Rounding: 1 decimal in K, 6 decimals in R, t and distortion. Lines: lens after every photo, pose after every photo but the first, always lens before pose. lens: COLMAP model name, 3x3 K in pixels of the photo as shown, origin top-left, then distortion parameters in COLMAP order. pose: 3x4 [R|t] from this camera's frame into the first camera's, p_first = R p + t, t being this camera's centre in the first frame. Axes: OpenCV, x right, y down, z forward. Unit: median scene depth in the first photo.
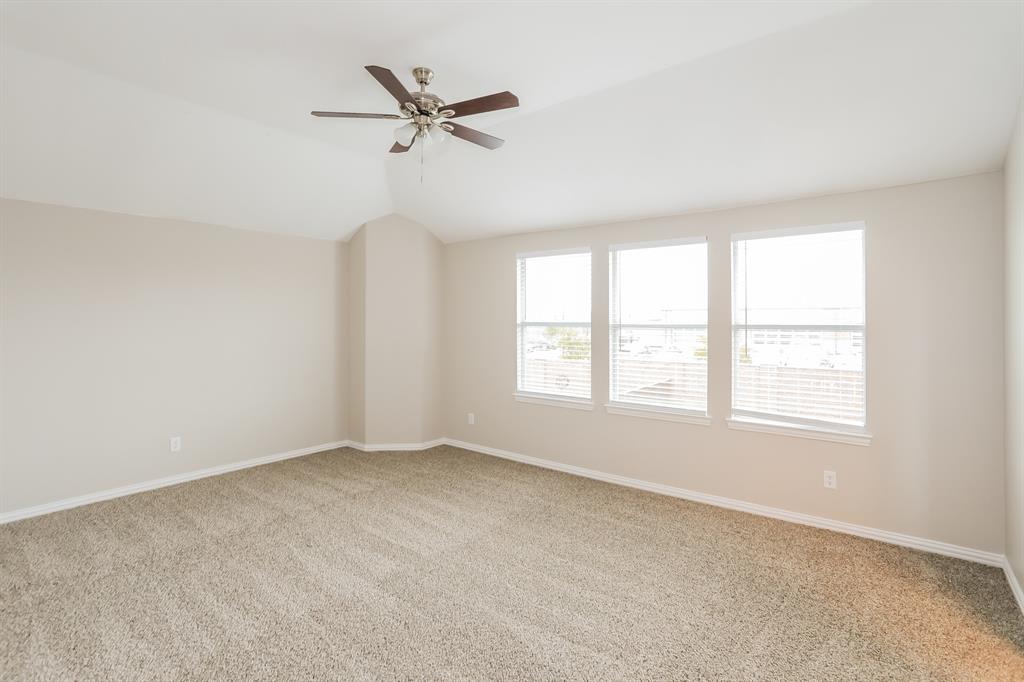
lens RADIAL K [[497.6, 0, 510.6], [0, 497.6, 328.7], [0, 0, 1]] dist [0.001310, 0.000571]
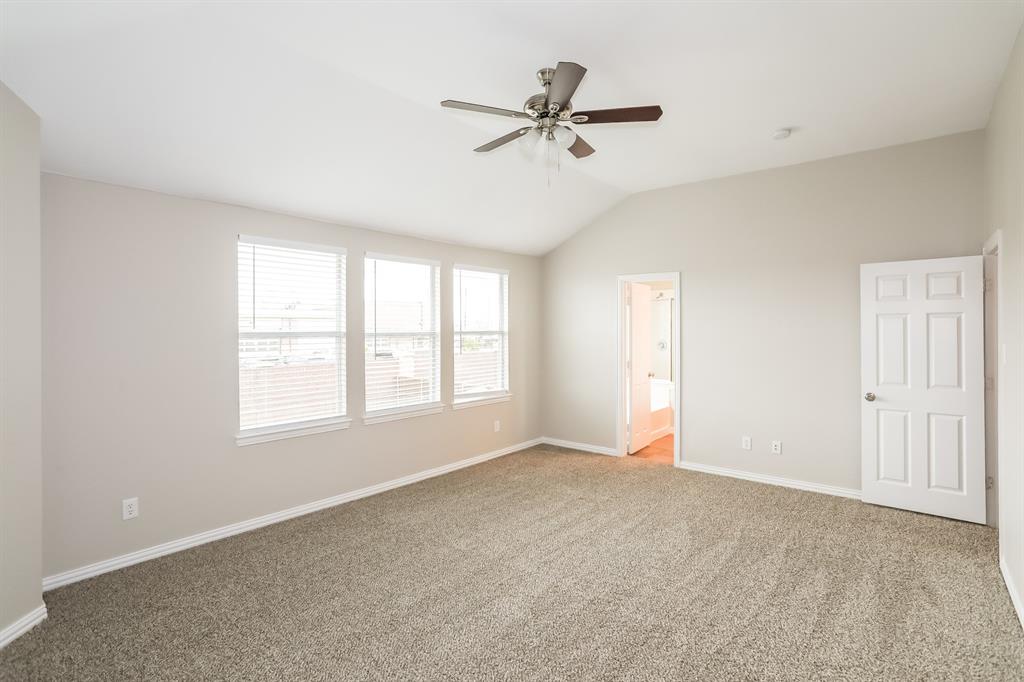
lens RADIAL K [[497.6, 0, 510.6], [0, 497.6, 328.7], [0, 0, 1]] dist [0.001310, 0.000571]
pose [[0.051630, -0.001999, 0.998664, -0.755777], [0.020081, 0.999798, 0.000963, -0.012043], [-0.998464, 0.020004, 0.051660, 0.672990]]
